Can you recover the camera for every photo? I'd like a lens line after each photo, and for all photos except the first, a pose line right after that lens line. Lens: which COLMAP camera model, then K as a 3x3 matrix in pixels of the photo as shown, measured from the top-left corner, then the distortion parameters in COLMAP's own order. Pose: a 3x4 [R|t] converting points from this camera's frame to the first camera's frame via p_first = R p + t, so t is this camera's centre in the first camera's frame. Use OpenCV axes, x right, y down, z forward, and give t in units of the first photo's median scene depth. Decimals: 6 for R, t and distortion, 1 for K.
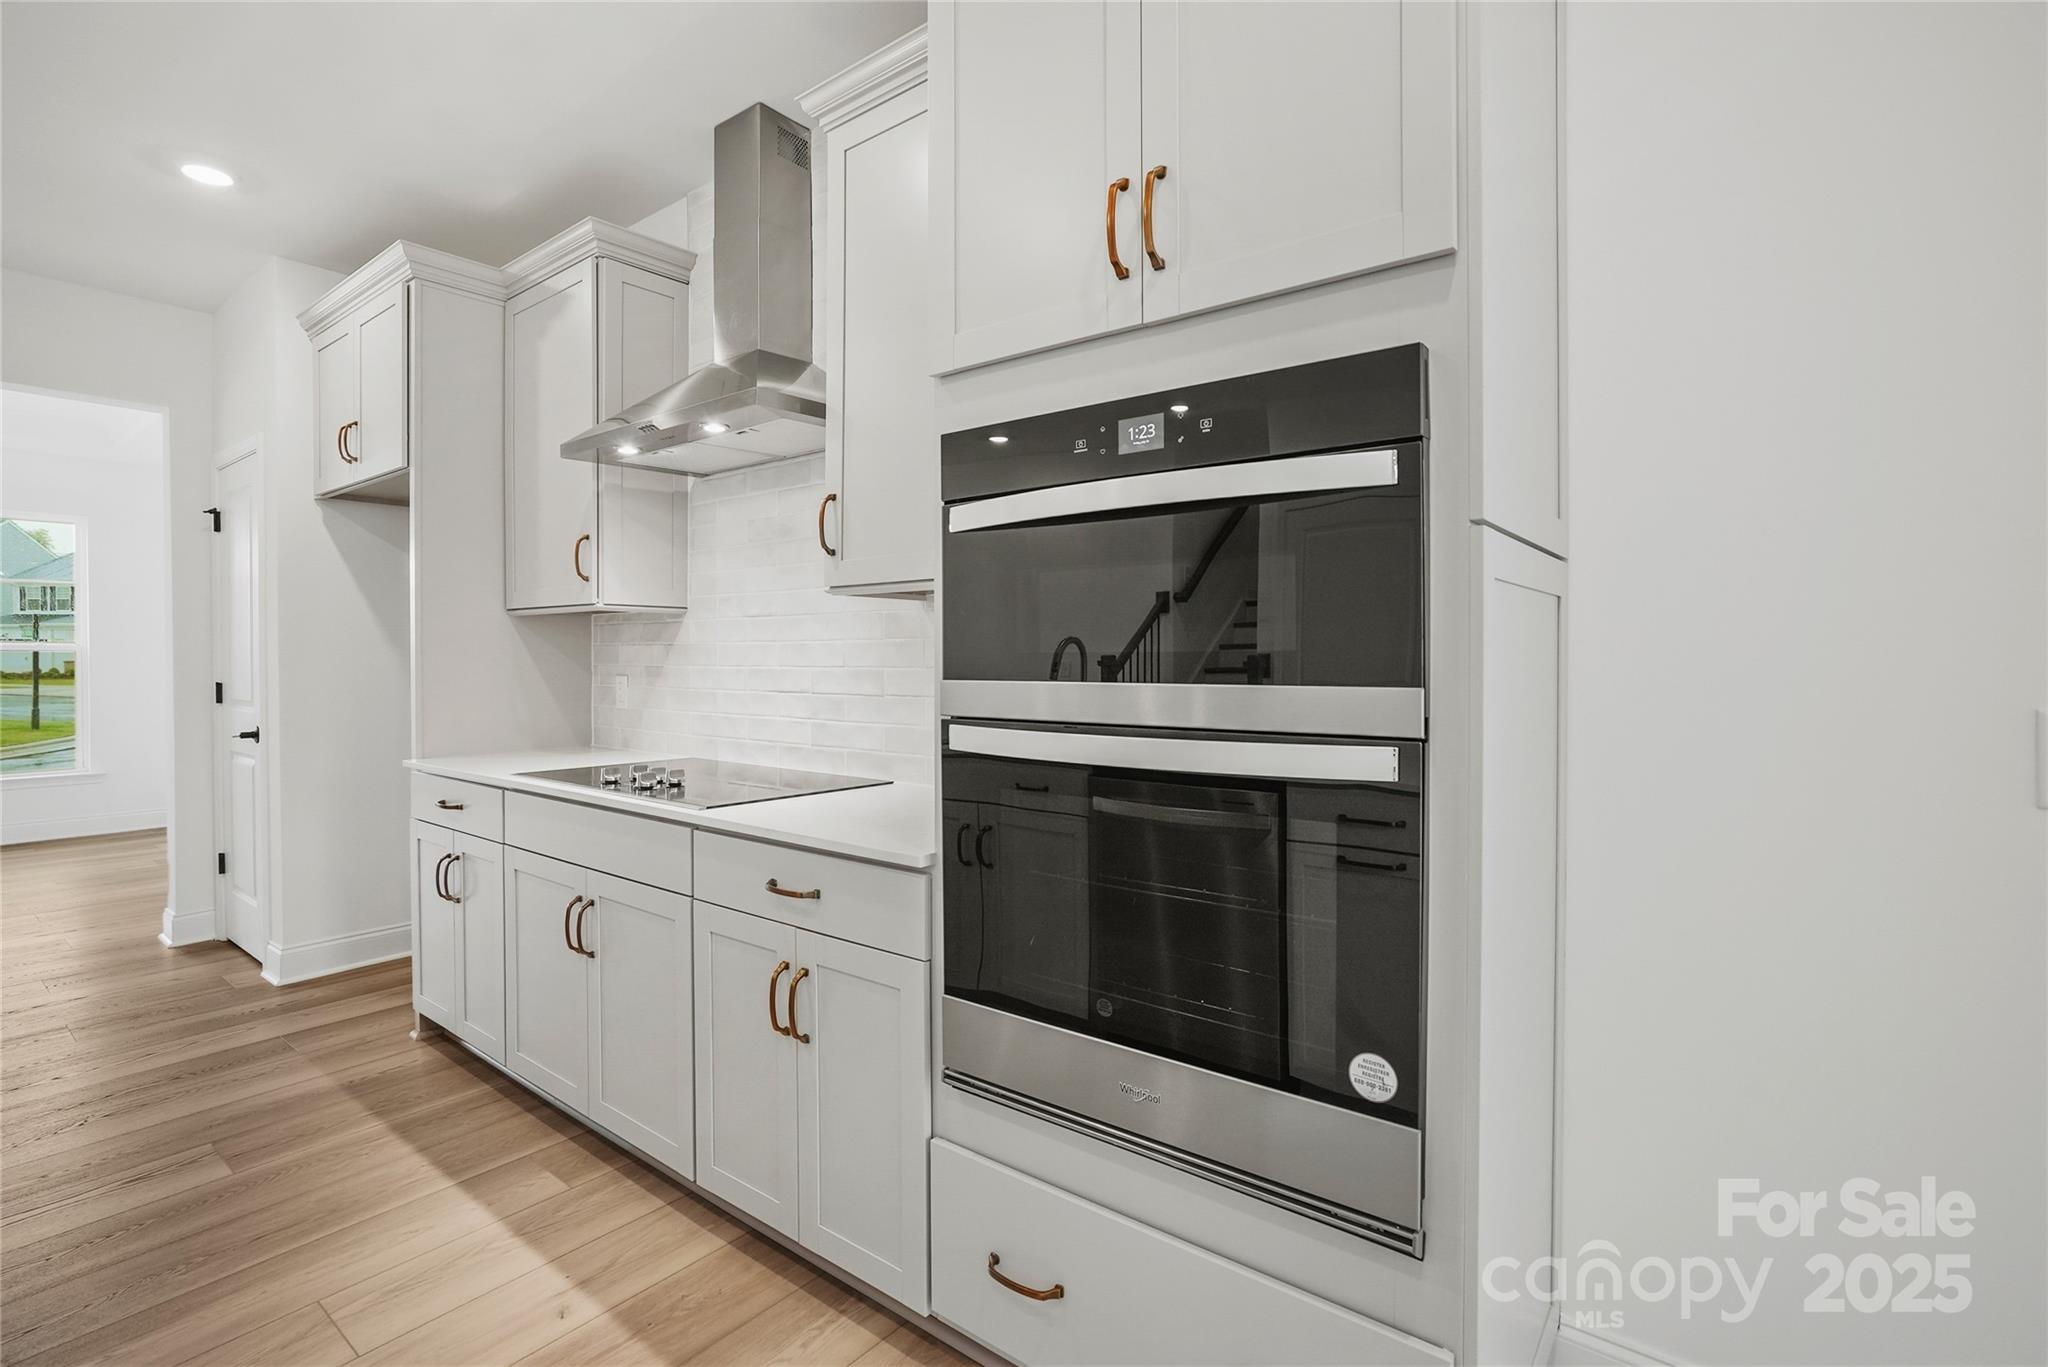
lens RADIAL K [[957.0, 0, 1018.9], [0, 957.0, 663.1], [0, 0, 1]] dist [-0.036888, 0.017844]
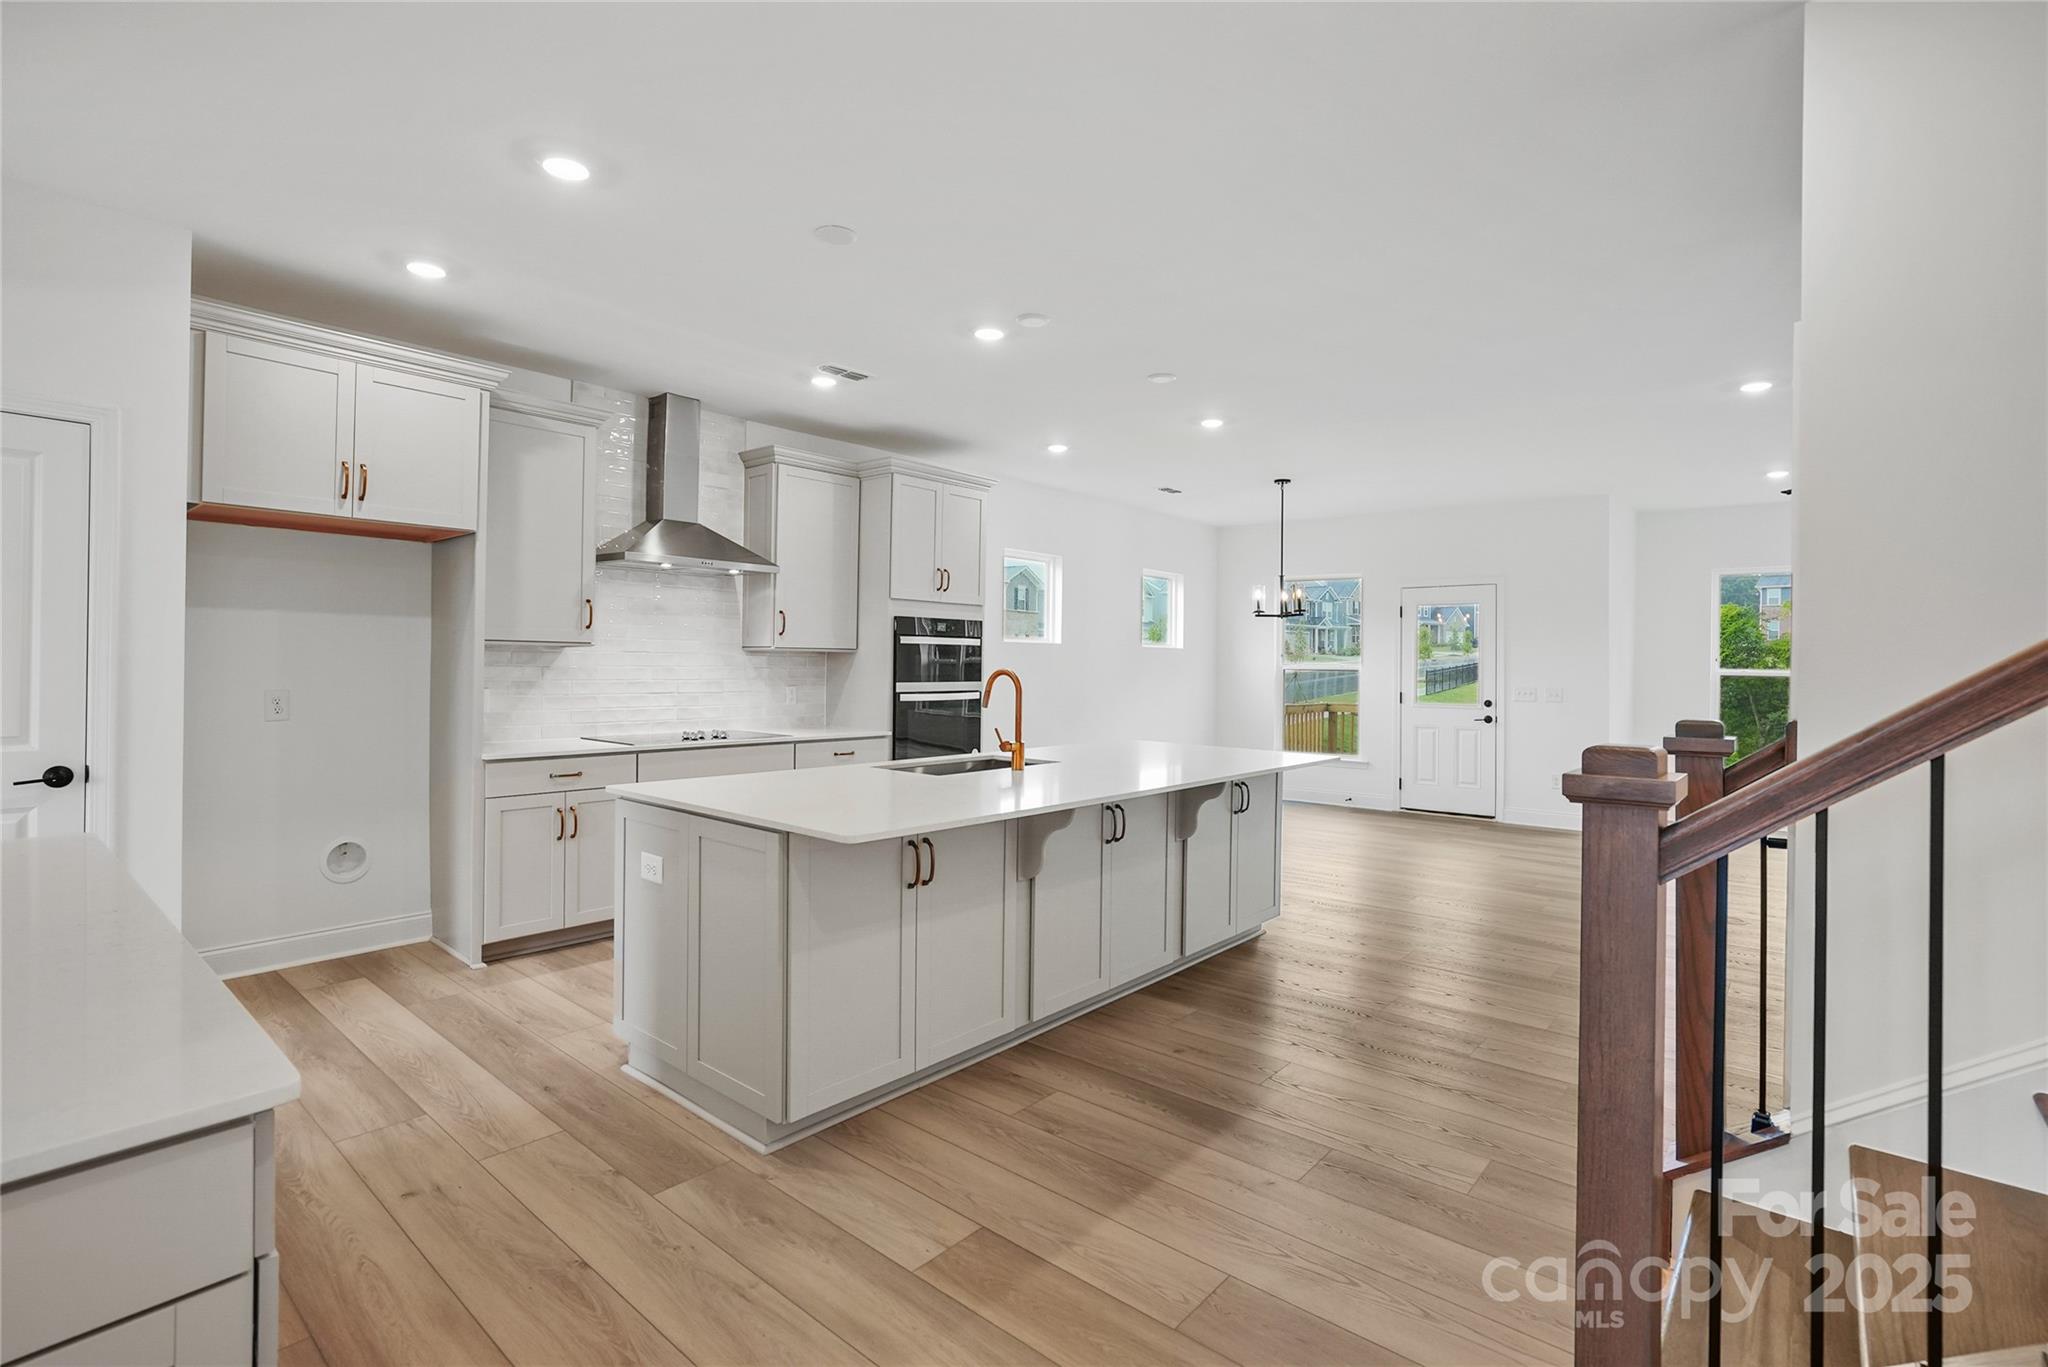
lens RADIAL K [[966.9, 0, 1013.5], [0, 966.9, 652.8], [0, 0, 1]] dist [-0.046520, 0.028779]
pose [[0.038466, 0.011862, 0.999190, -2.691346], [-0.004271, 0.999922, -0.011706, -0.039237], [-0.999251, -0.003818, 0.038513, 0.288794]]
